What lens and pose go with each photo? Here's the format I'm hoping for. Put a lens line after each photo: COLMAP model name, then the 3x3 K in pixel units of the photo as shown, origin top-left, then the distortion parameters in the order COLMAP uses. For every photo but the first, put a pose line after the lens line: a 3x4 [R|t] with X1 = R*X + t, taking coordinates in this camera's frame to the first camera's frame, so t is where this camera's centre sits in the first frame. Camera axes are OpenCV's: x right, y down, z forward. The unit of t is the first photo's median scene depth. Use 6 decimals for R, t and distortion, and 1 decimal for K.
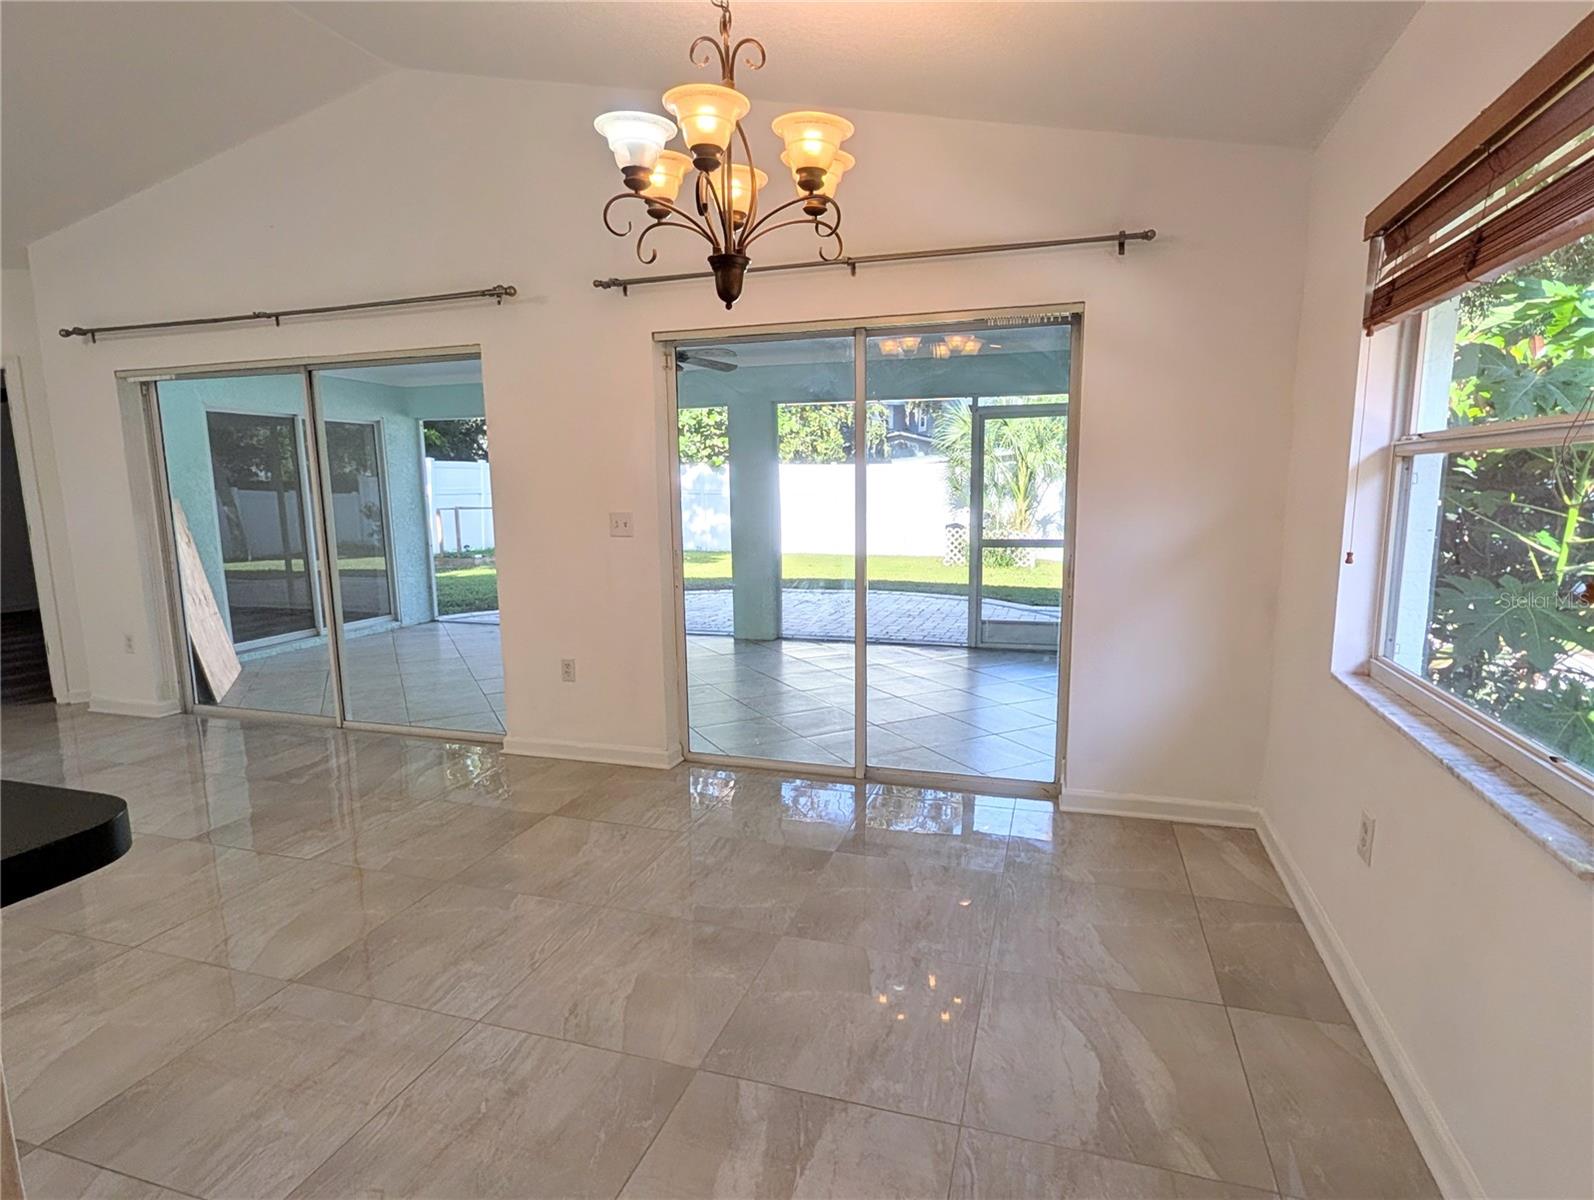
lens RADIAL K [[842.2, 0, 798.8], [0, 842.2, 612.9], [0, 0, 1]] dist [0.001752, -0.000767]
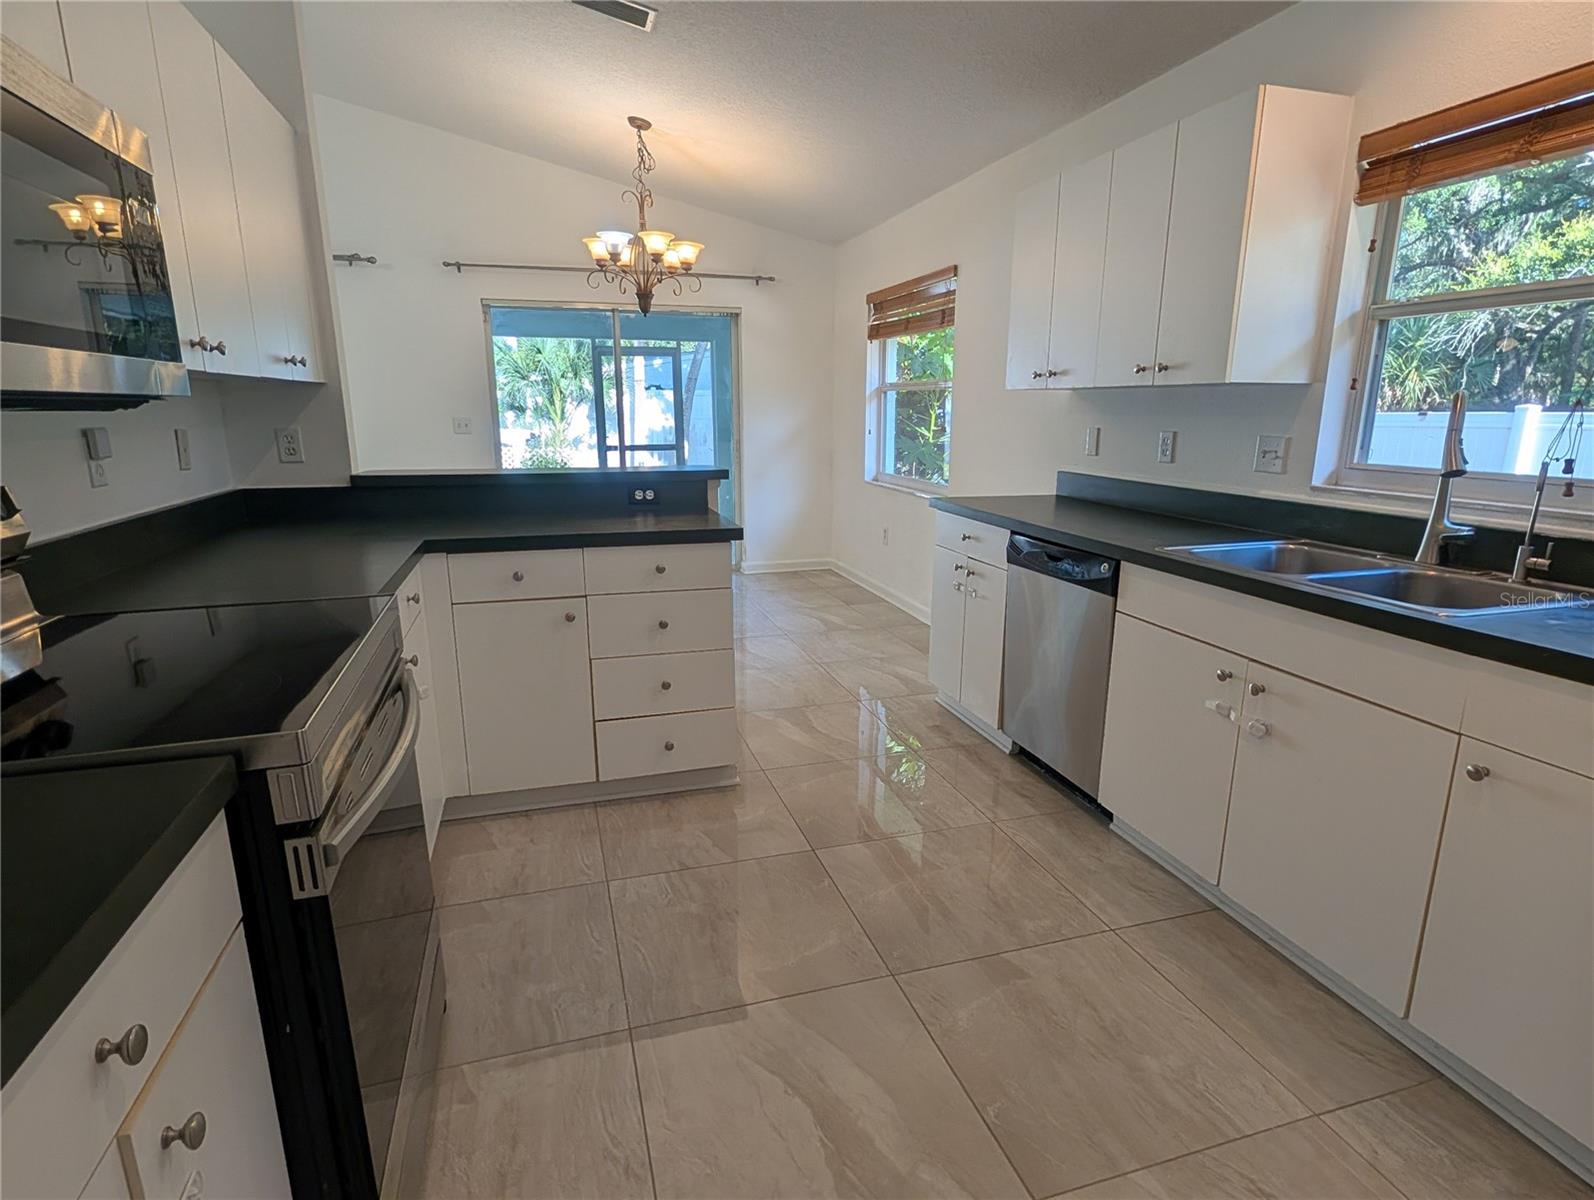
lens RADIAL K [[842.2, 0, 798.1], [0, 842.2, 605.1], [0, 0, 1]] dist [0.001752, -0.000767]
pose [[0.828755, -0.117349, 0.547169, -0.948778], [0.075360, 0.992263, 0.098664, 0.180187], [-0.554514, -0.040533, 0.831187, -0.982533]]
